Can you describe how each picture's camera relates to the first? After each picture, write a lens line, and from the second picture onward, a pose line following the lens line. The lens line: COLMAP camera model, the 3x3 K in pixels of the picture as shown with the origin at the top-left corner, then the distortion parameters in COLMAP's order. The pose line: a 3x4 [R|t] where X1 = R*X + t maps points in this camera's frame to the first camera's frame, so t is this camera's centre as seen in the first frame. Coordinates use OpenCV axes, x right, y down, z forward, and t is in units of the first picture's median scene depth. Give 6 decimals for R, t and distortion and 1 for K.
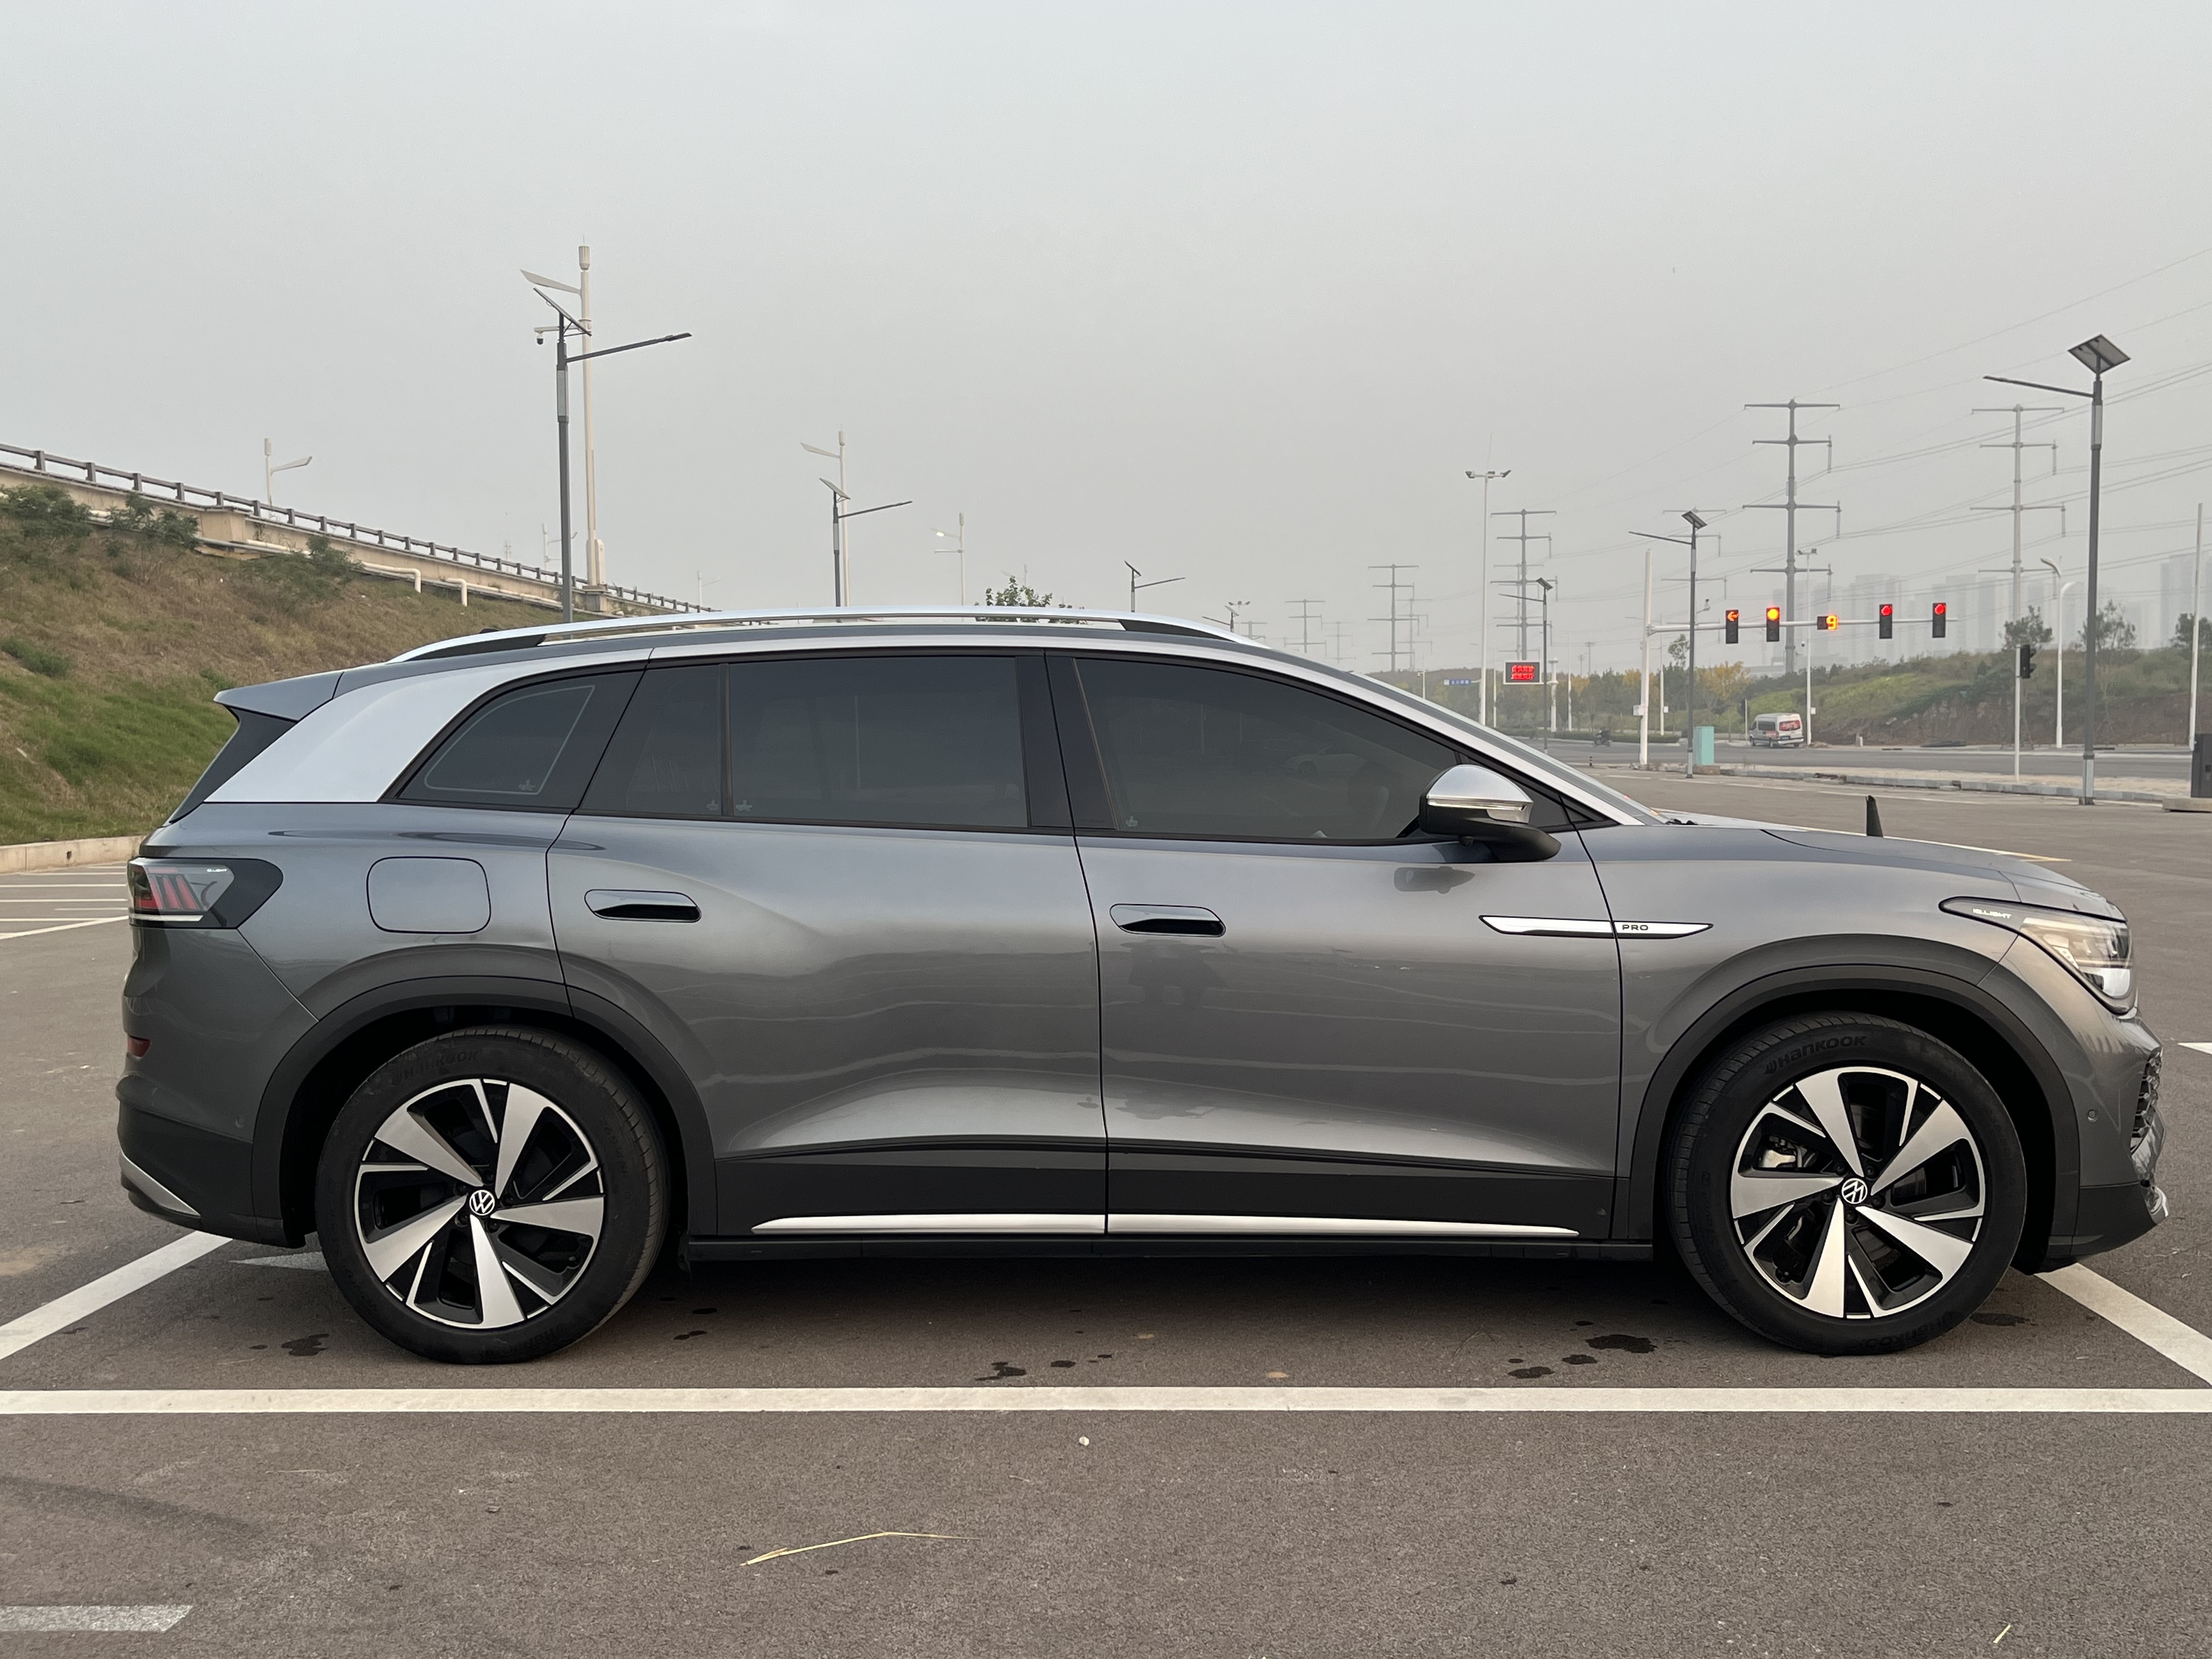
lens RADIAL K [[2208.0, 0, 1106.5], [0, 2208.0, 833.4], [0, 0, 1]] dist [-0.002659, 0.018528]
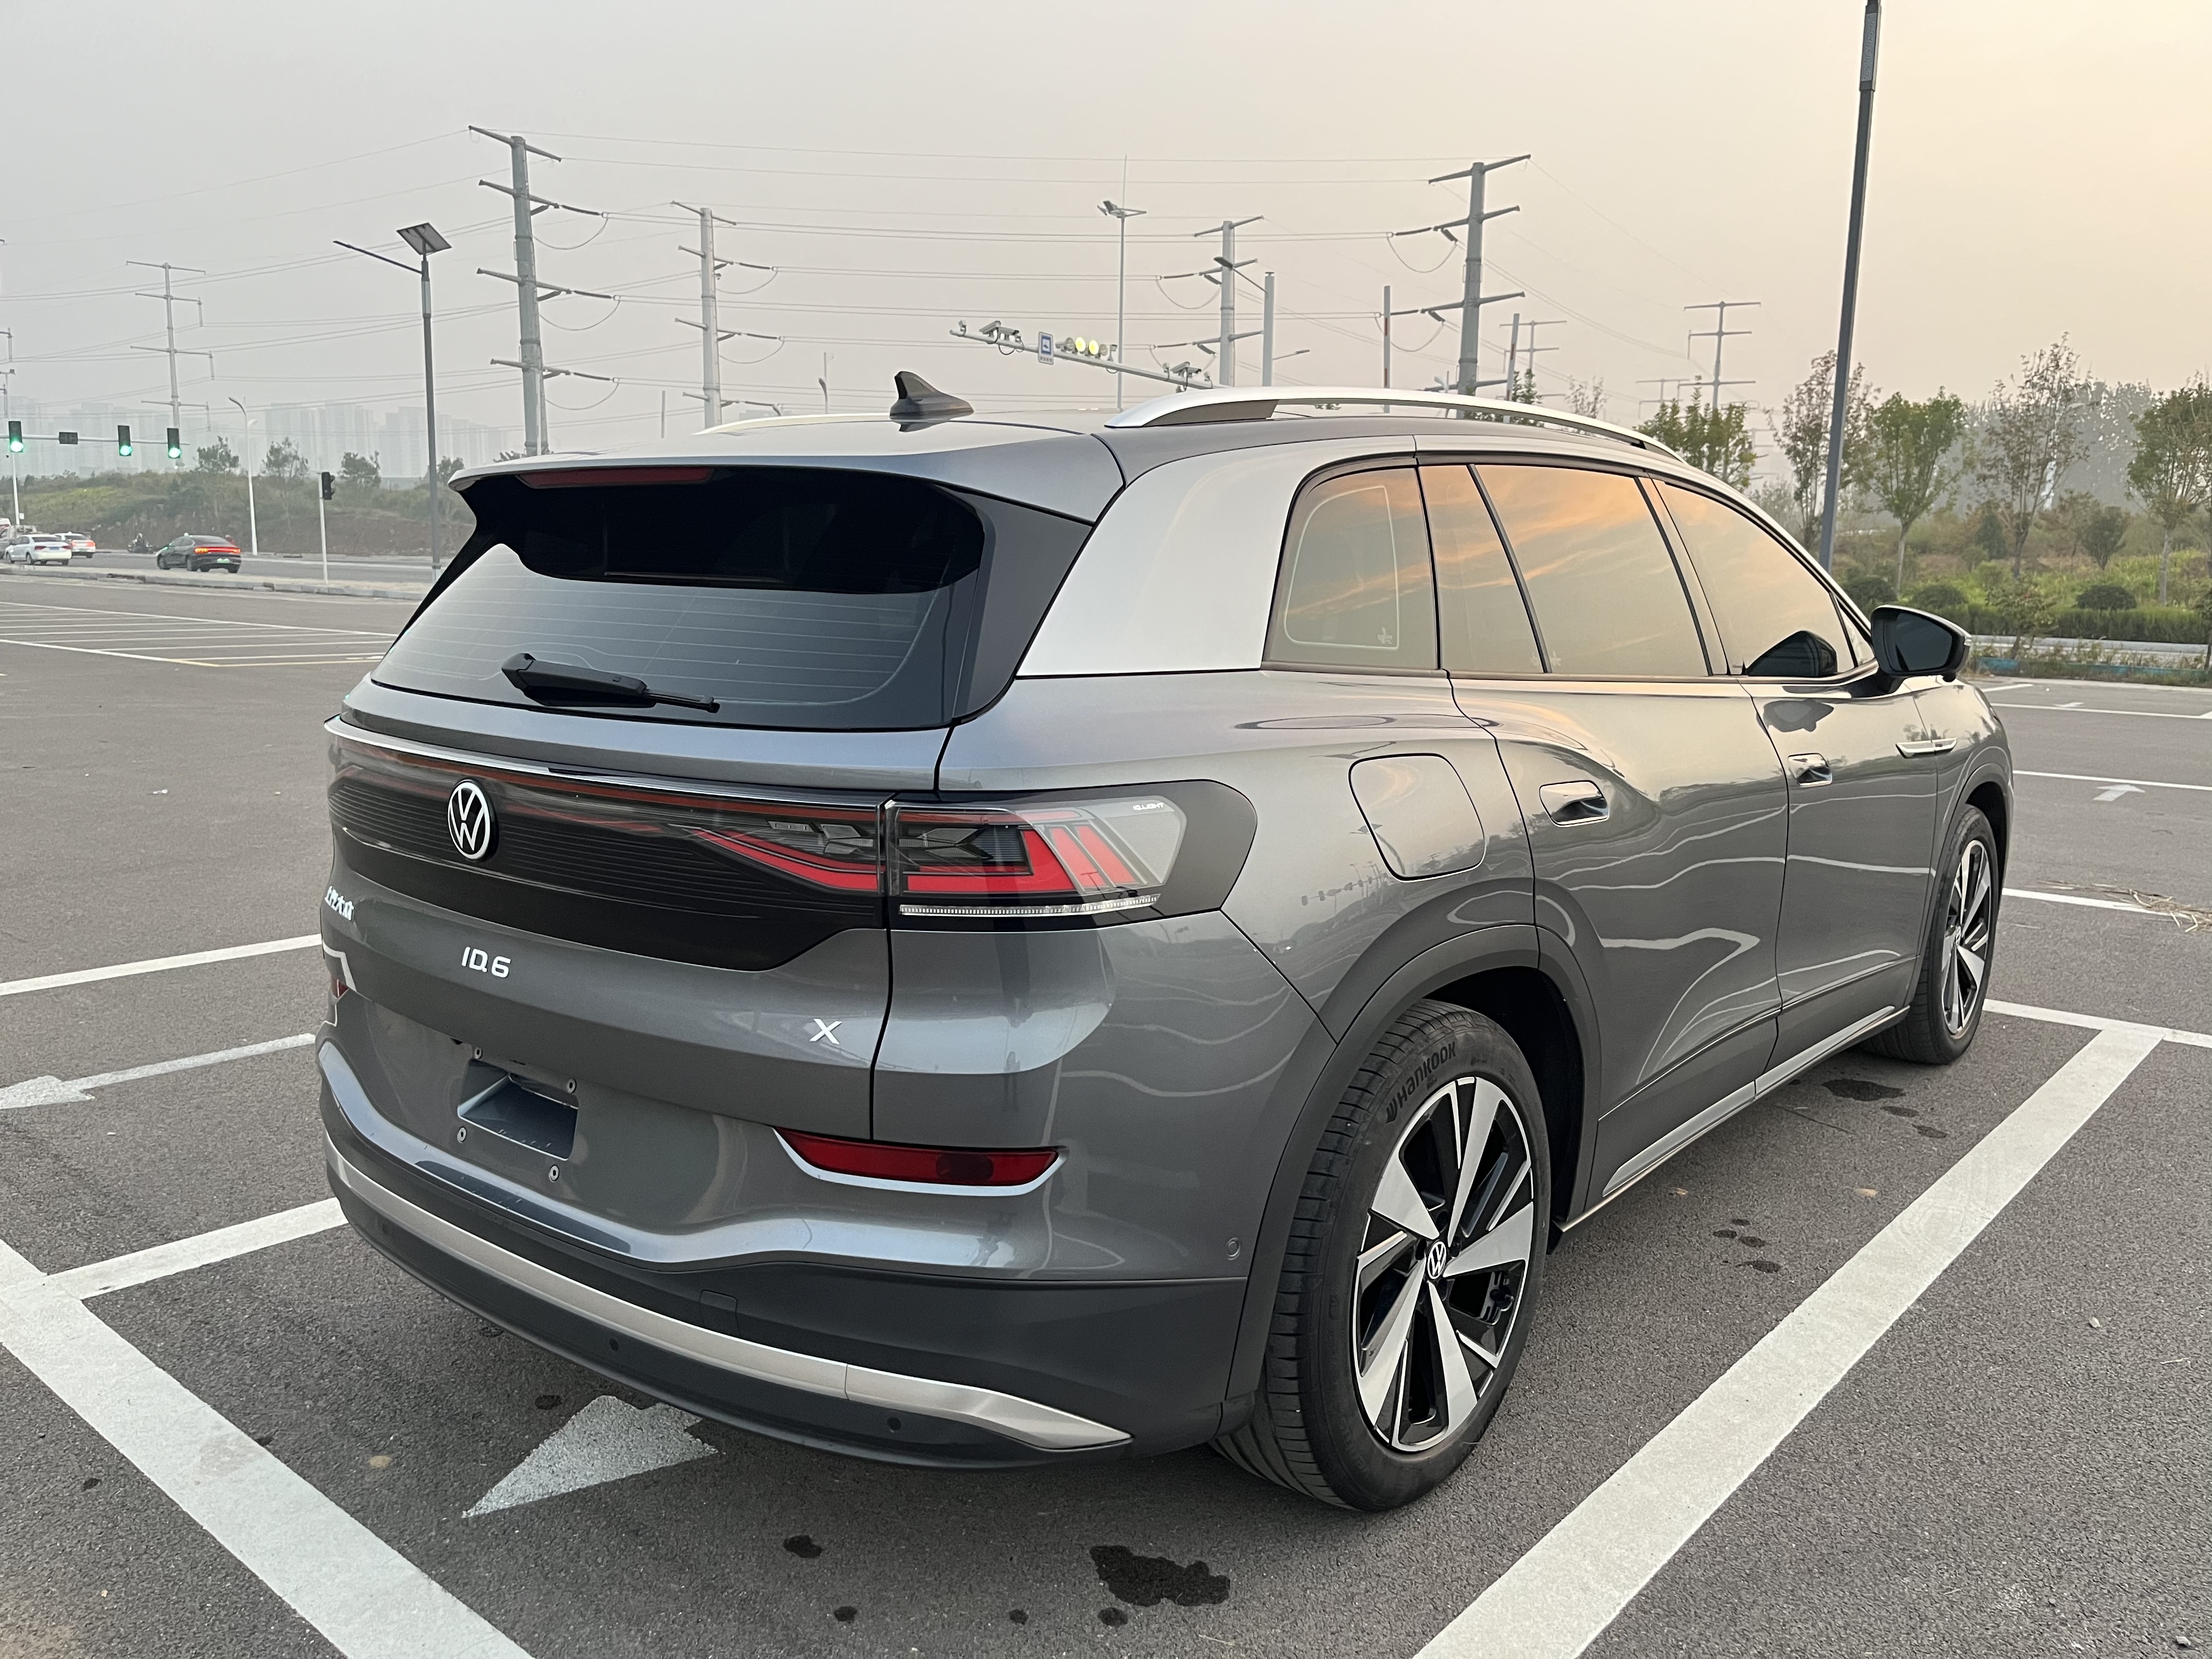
lens RADIAL K [[1672.9, 0, 1106.0], [0, 1672.9, 829.5], [0, 0, 1]] dist [0.066674, -0.098127]
pose [[0.622033, -0.100676, 0.776492, -0.731777], [0.005603, 0.992246, 0.124161, -0.027841], [-0.782971, -0.072881, 0.617774, 0.770359]]
